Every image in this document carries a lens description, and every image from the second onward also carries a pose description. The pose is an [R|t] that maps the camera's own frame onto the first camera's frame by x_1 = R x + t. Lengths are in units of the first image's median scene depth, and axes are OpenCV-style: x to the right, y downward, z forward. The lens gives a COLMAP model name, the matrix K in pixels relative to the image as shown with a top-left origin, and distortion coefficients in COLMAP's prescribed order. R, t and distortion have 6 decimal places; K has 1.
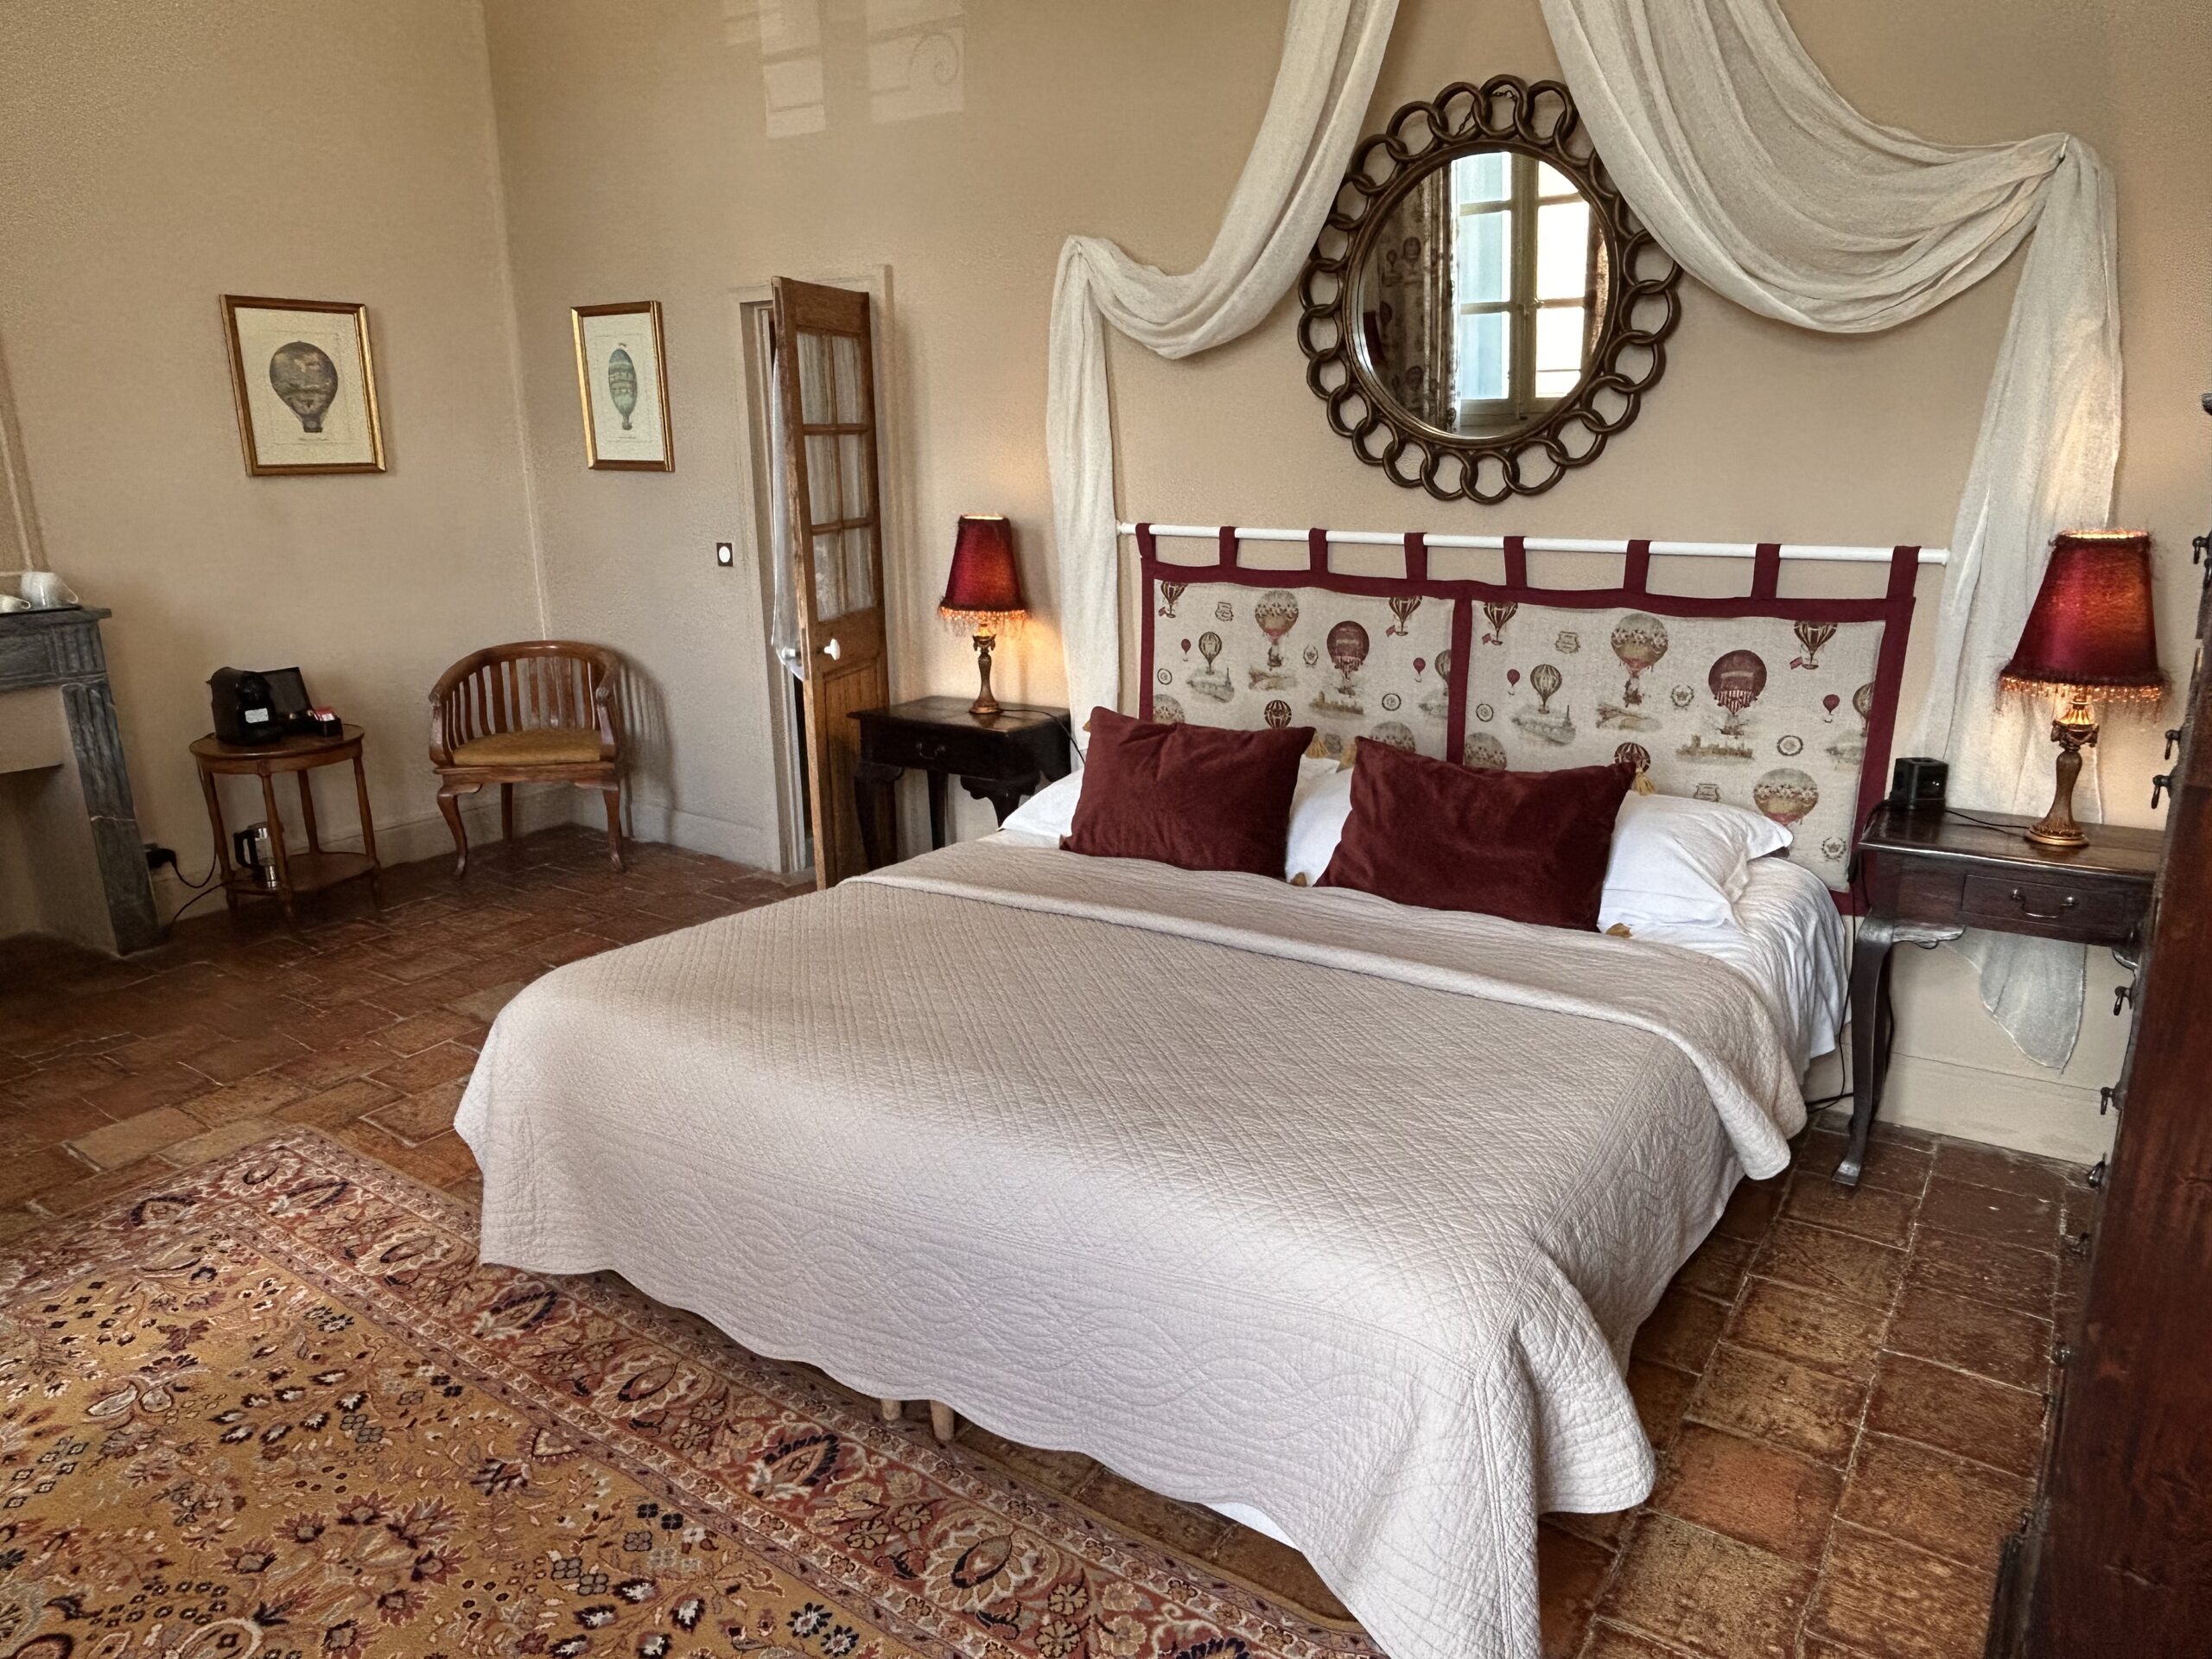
lens RADIAL K [[1438.3, 0, 1106.0], [0, 1438.3, 829.5], [0, 0, 1]] dist [-0.004903, -0.002411]
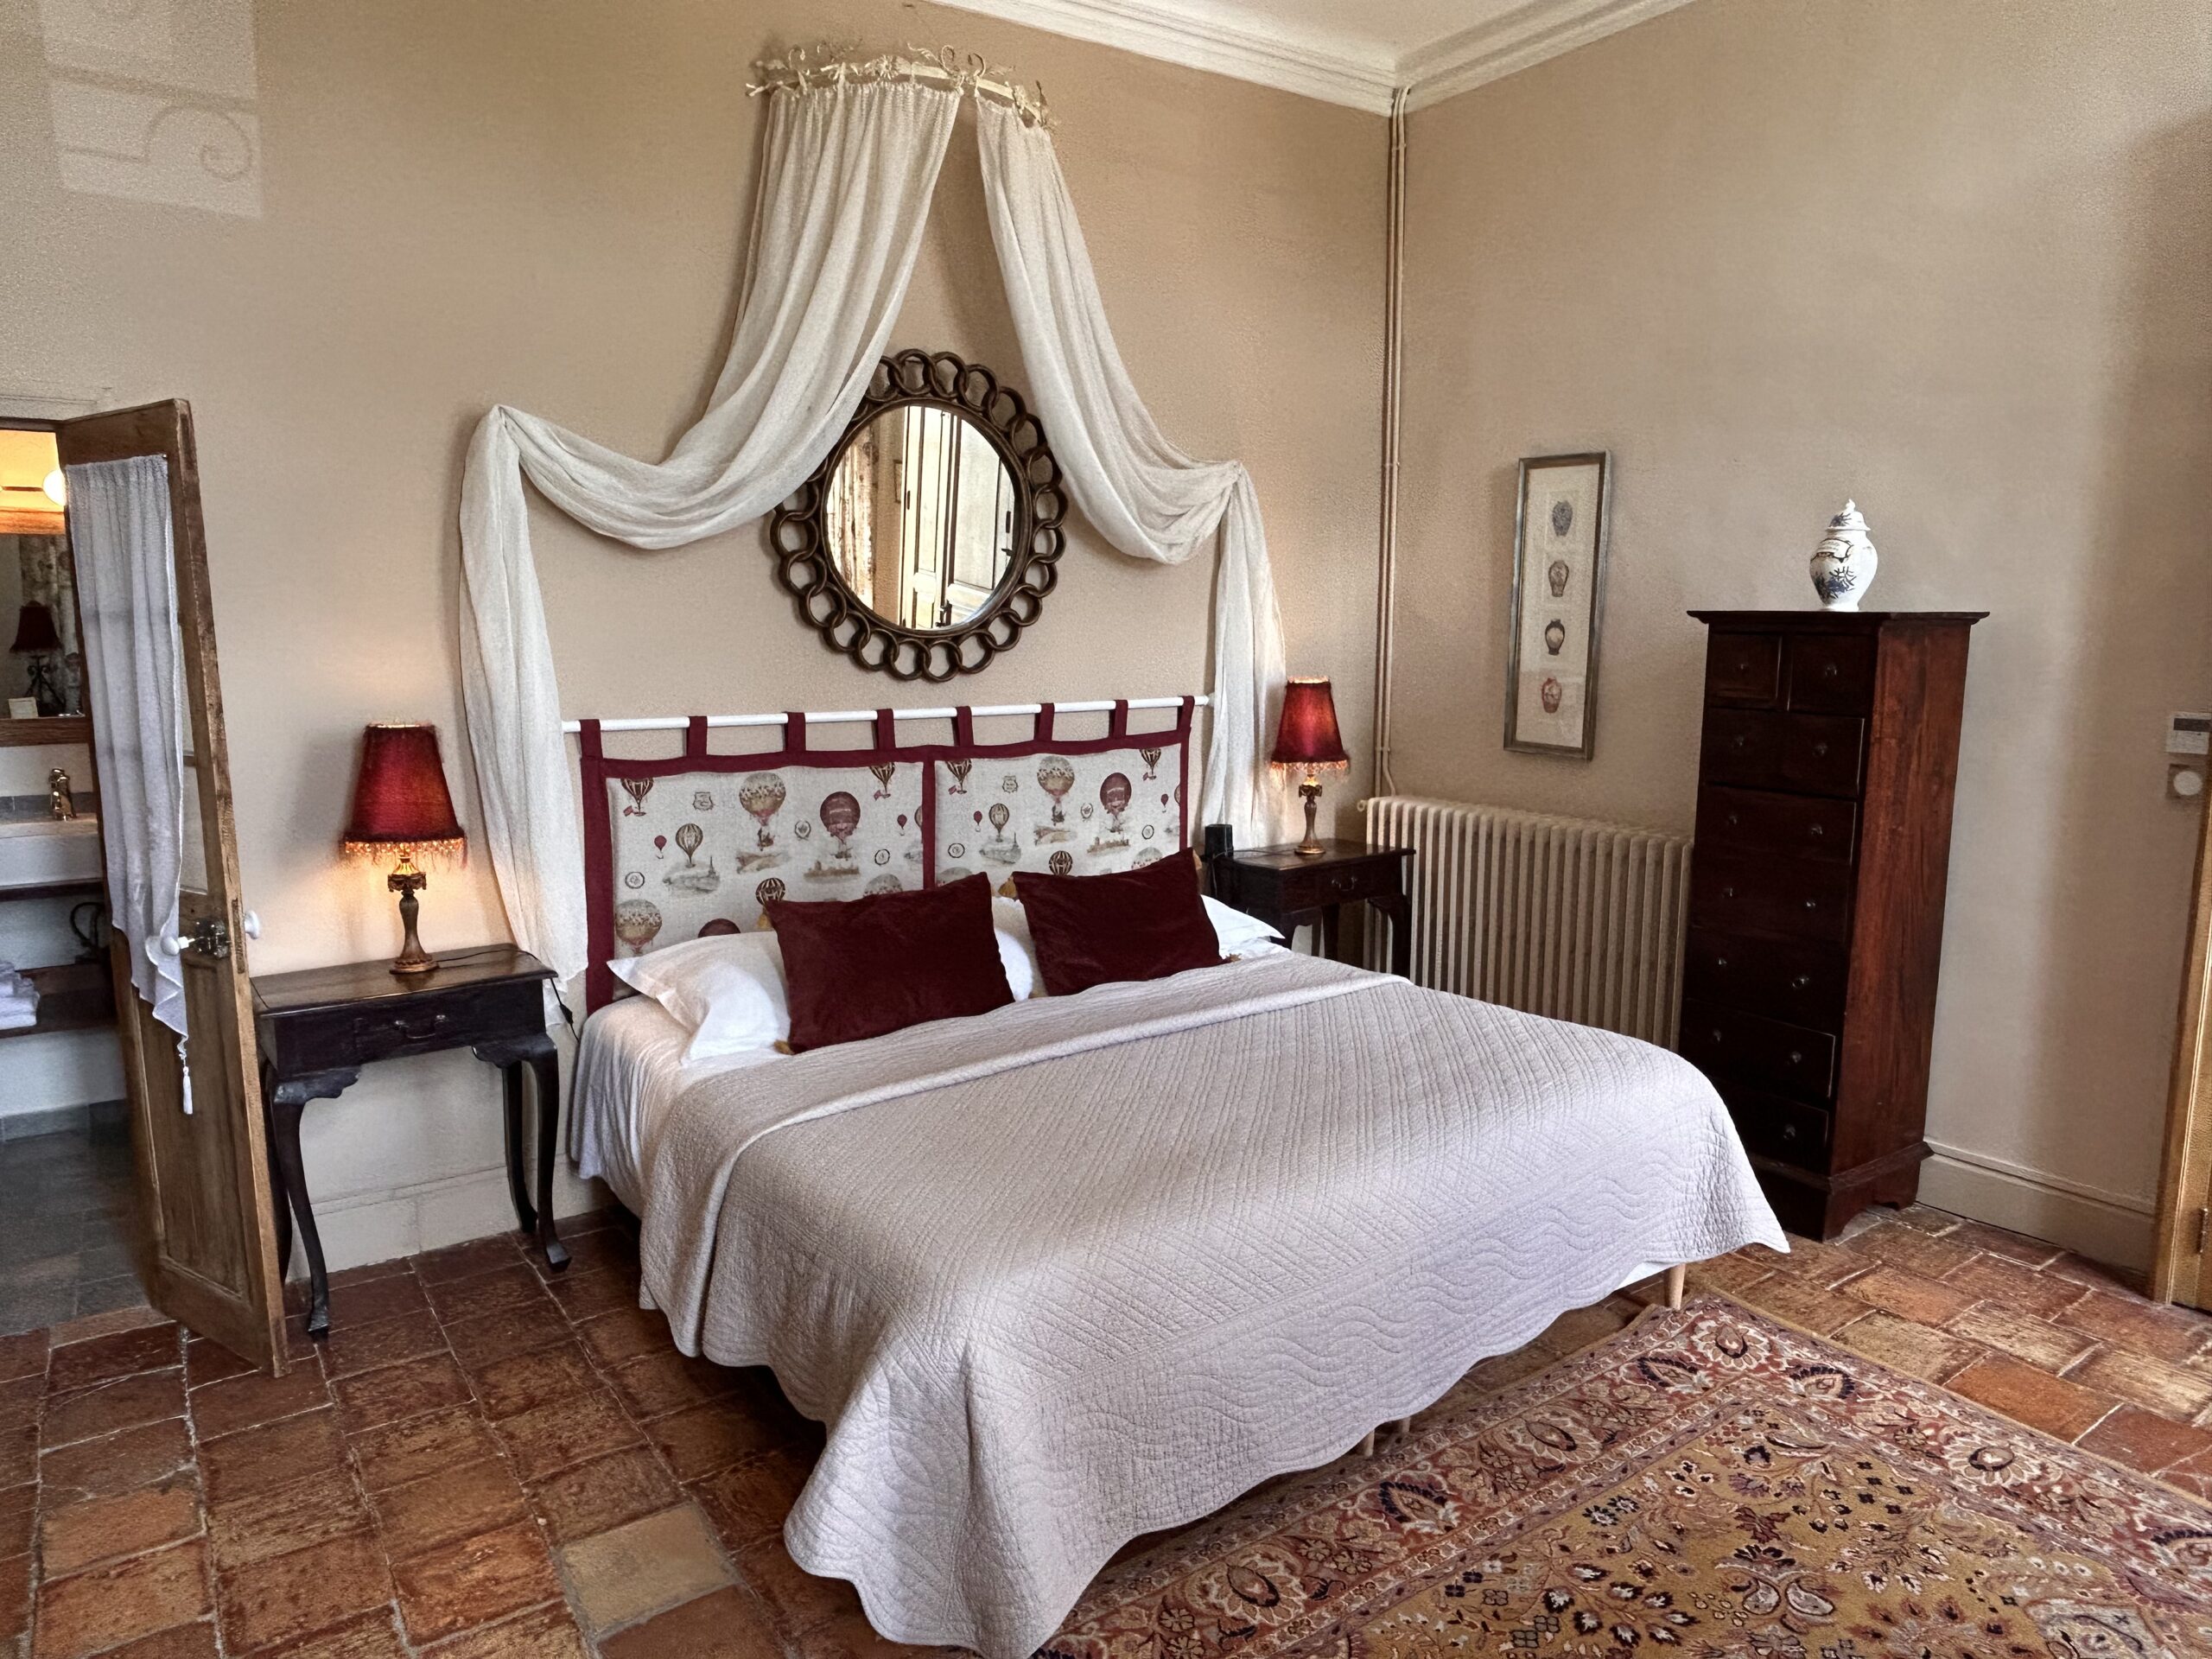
lens RADIAL K [[1438.3, 0, 1106.0], [0, 1438.3, 829.5], [0, 0, 1]] dist [-0.004903, -0.002411]
pose [[0.357752, -0.127049, 0.925133, -0.817705], [0.244525, 0.968878, 0.038498, -0.115359], [-0.901233, 0.212446, 0.377685, 0.429256]]
